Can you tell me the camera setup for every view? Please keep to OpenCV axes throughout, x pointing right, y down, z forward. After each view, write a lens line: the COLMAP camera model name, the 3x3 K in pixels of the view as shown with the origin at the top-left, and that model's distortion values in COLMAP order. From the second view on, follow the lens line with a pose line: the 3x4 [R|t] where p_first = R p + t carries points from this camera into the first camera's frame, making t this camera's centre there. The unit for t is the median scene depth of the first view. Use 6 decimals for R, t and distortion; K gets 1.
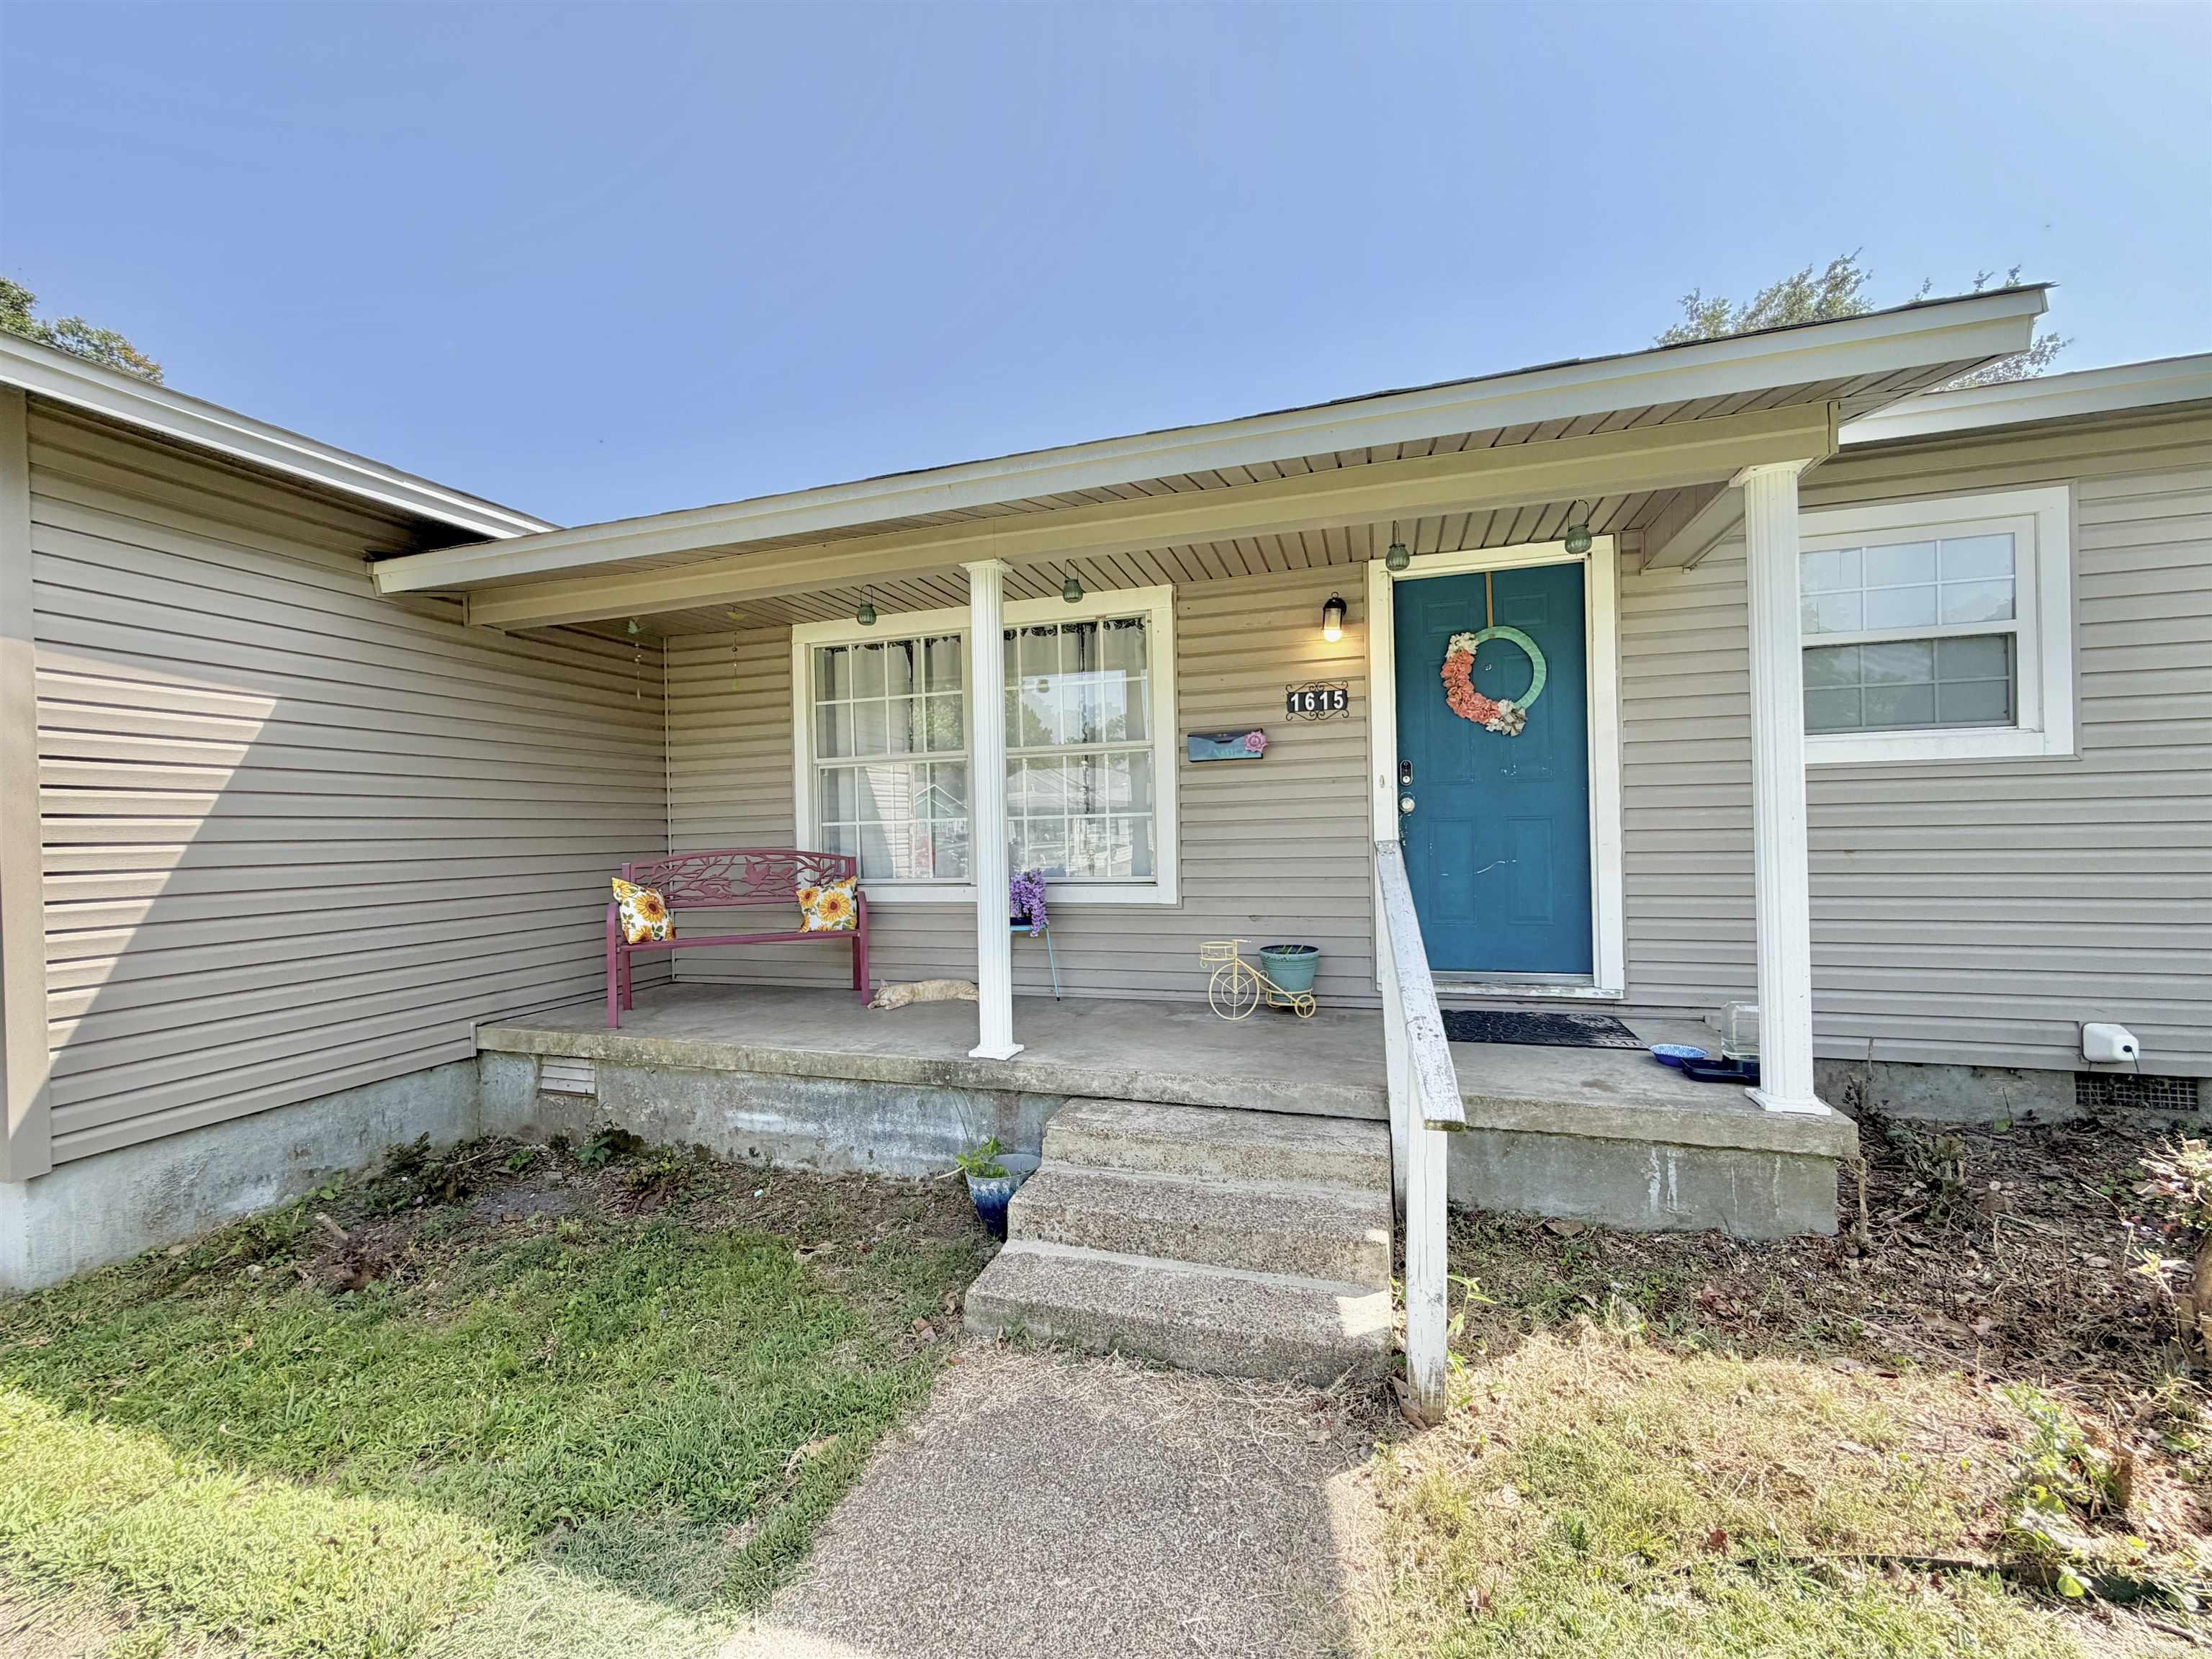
lens RADIAL K [[884.1, 0, 1106.0], [0, 884.1, 829.5], [0, 0, 1]] dist [-0.003460, -0.000342]
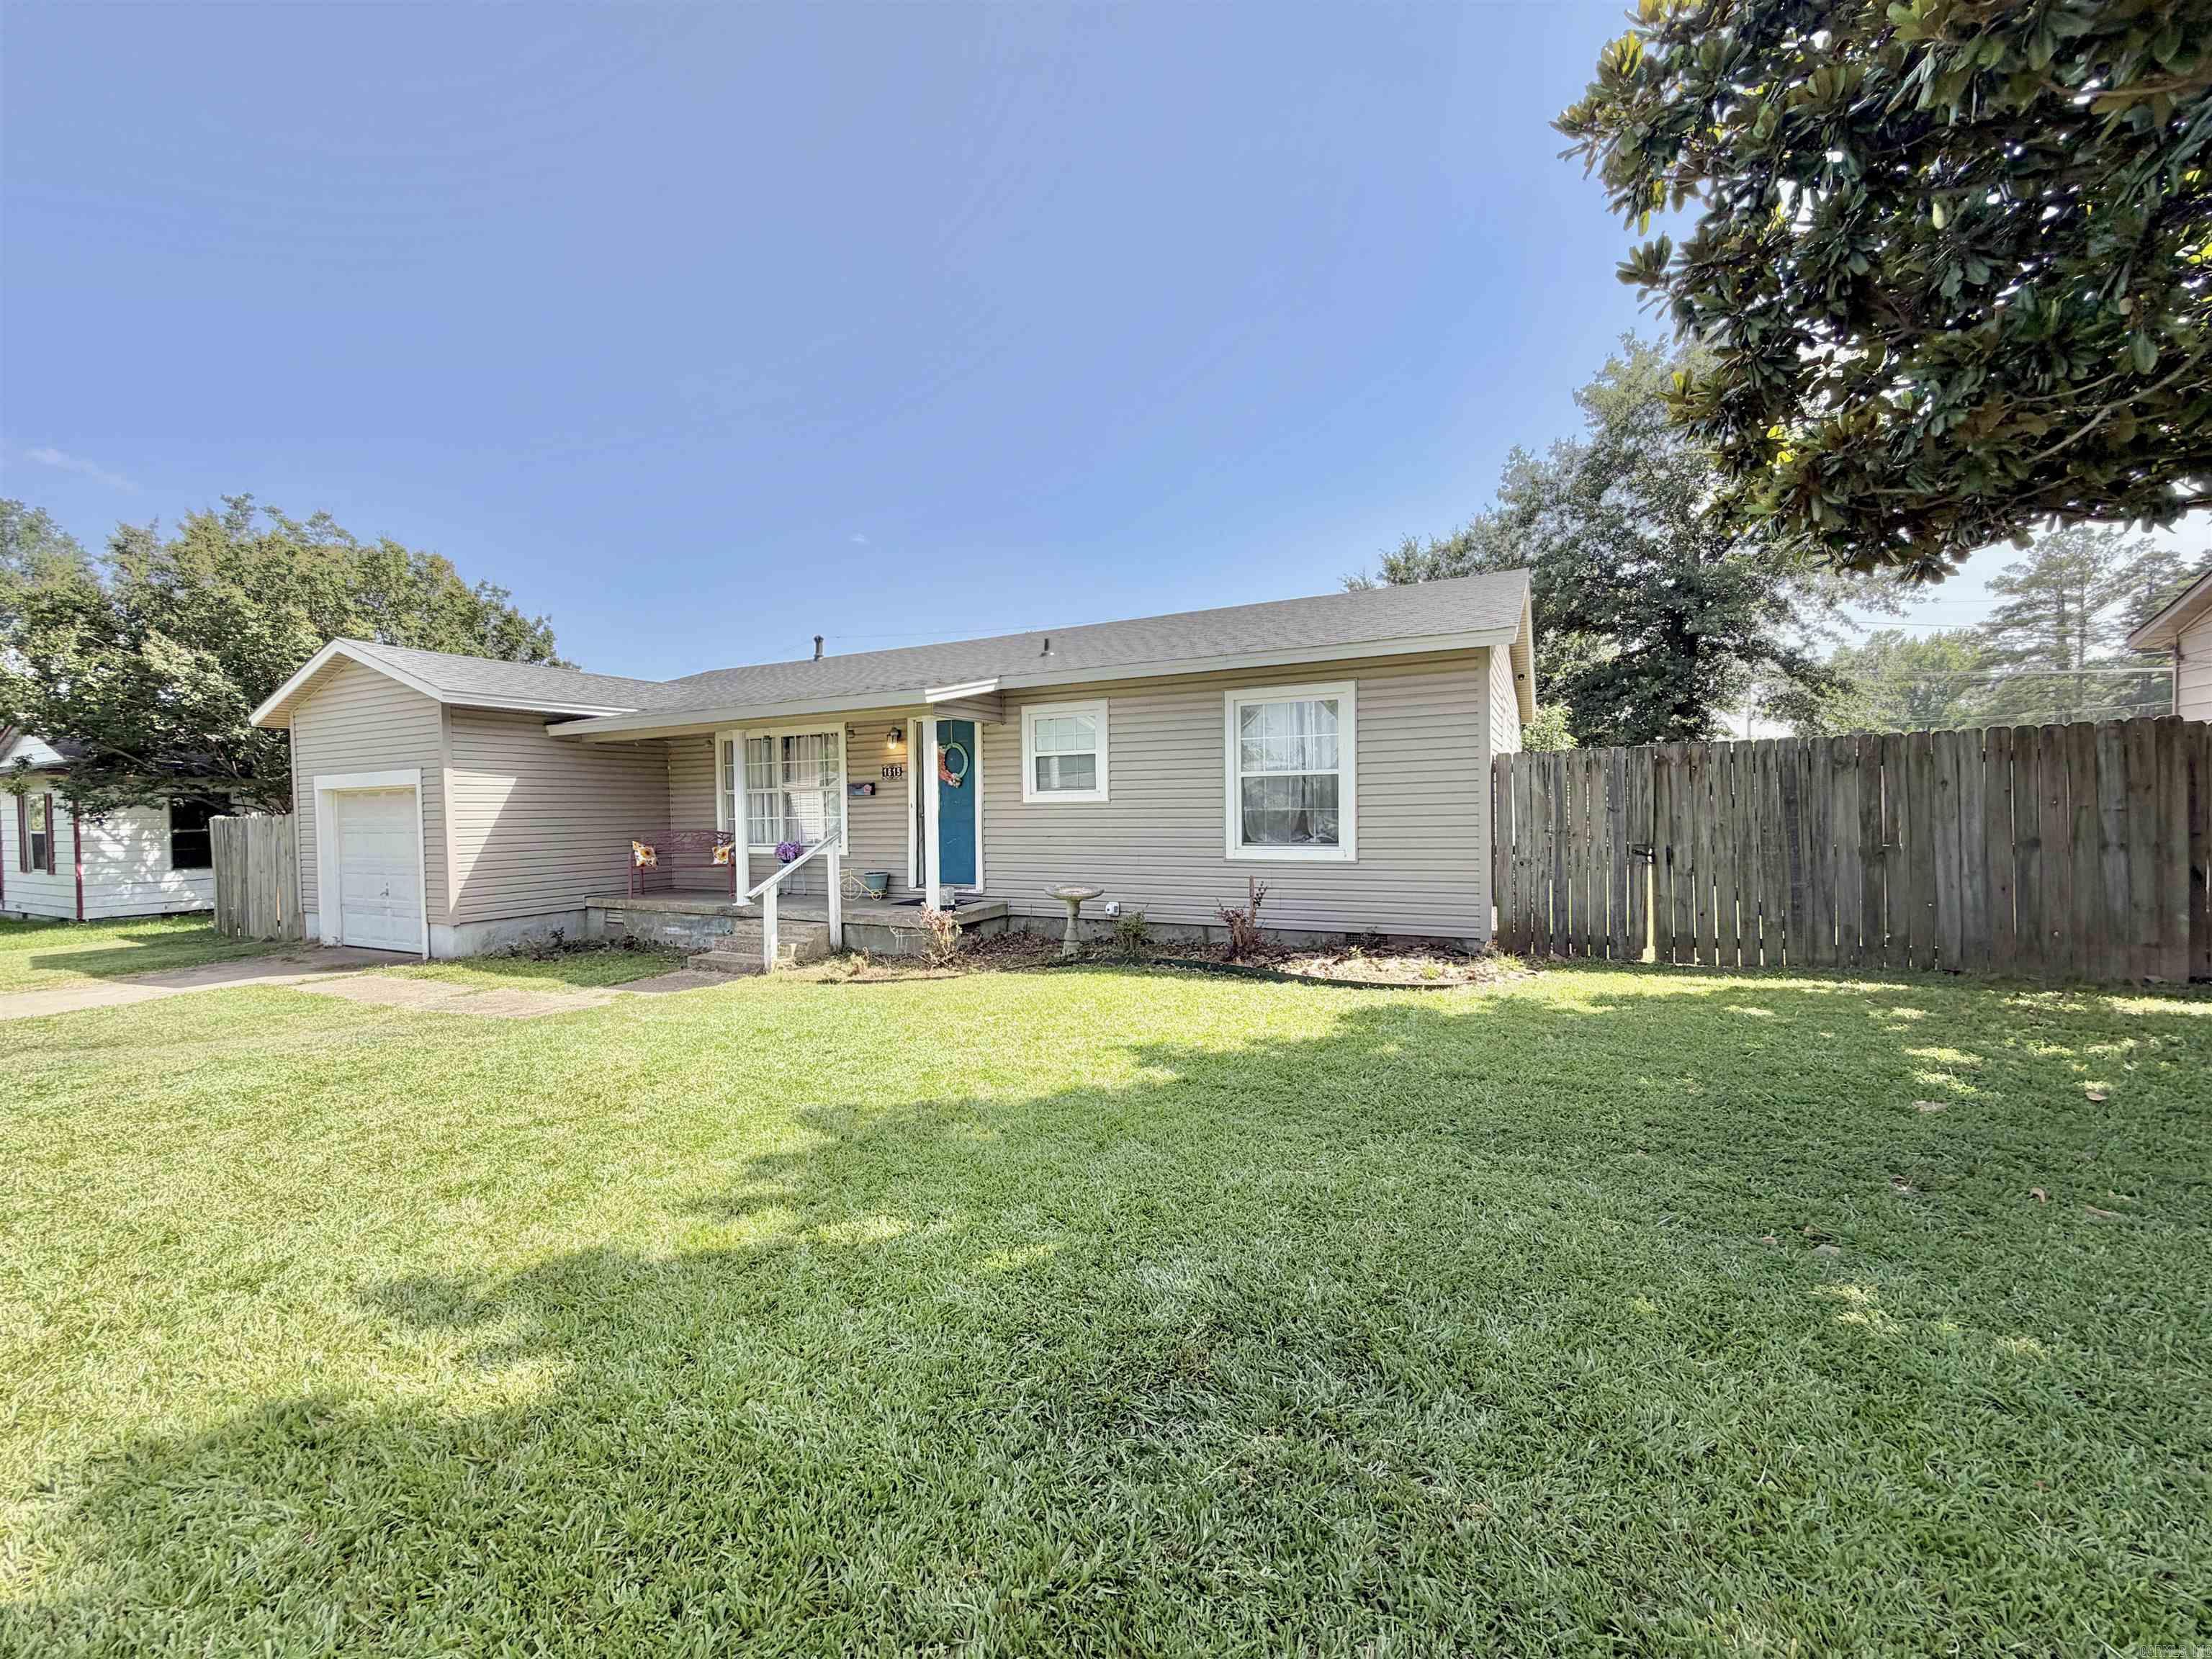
lens RADIAL K [[882.0, 0, 1100.0], [0, 882.0, 829.1], [0, 0, 1]] dist [-0.000797, 0.000231]
pose [[0.985296, 0.010677, -0.170520, 1.255757], [-0.005928, 0.999581, 0.028334, -0.062831], [0.170751, -0.026906, 0.984947, -1.330185]]
